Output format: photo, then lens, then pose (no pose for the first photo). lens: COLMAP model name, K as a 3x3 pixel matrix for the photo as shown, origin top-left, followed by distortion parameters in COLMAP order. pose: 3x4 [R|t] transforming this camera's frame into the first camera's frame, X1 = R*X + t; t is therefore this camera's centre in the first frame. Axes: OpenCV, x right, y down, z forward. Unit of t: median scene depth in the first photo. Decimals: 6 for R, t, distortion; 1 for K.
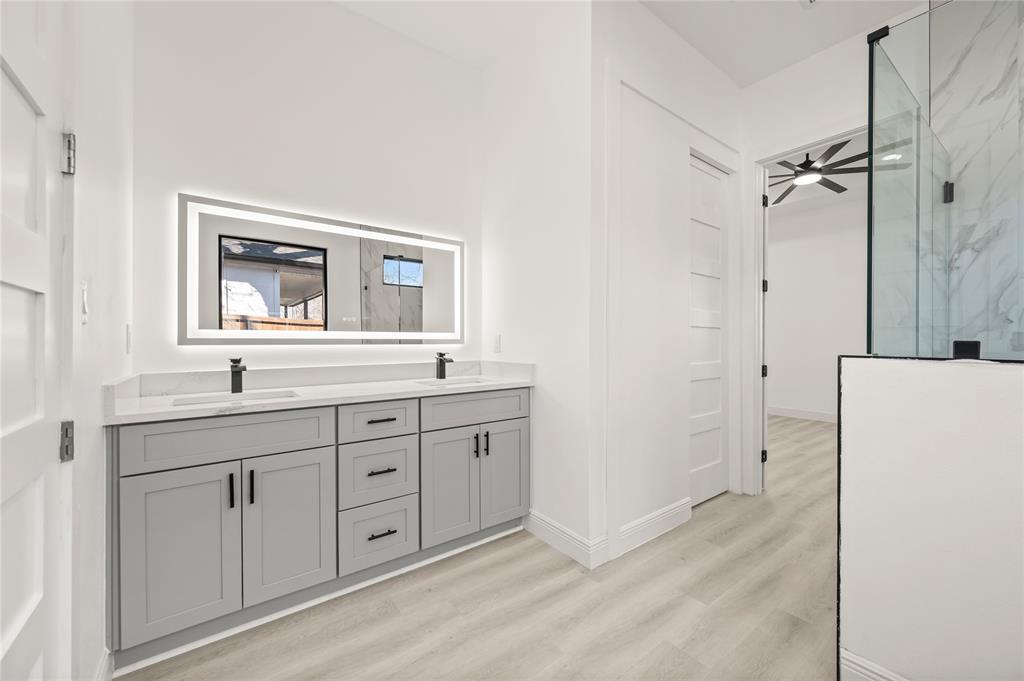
lens RADIAL K [[406.2, 0, 515.6], [0, 406.2, 341.1], [0, 0, 1]] dist [0.001067, -0.000402]
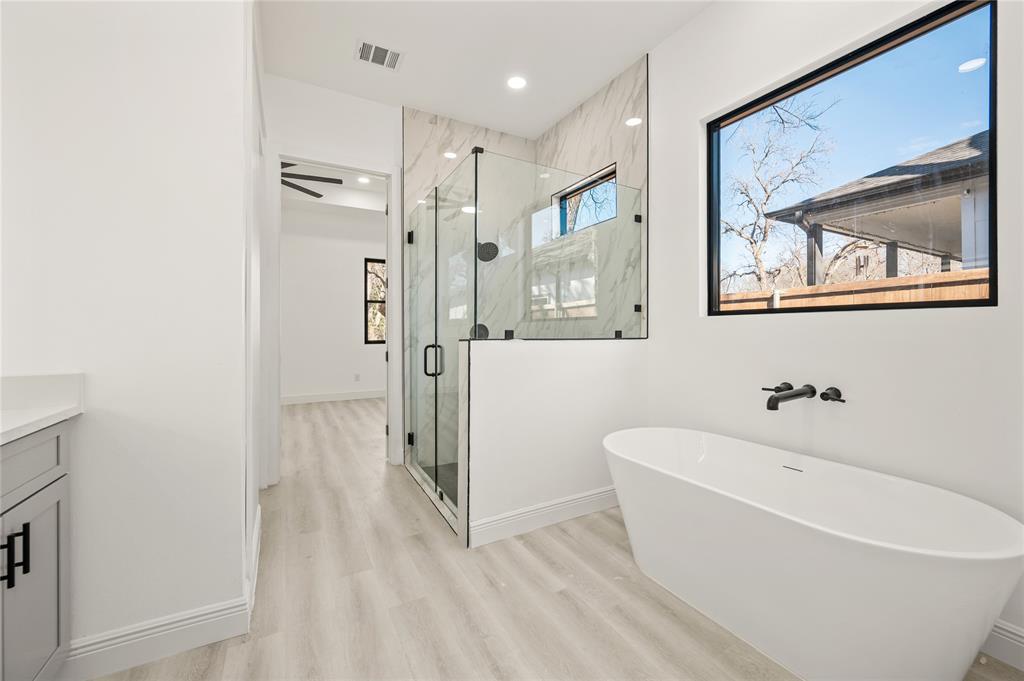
lens RADIAL K [[406.2, 0, 520.8], [0, 406.2, 330.4], [0, 0, 1]] dist [0.001067, -0.000402]
pose [[0.133573, -0.003381, 0.991033, -0.485160], [0.004804, 0.999985, 0.002764, -0.002568], [-0.991027, 0.004392, 0.133587, 0.377248]]
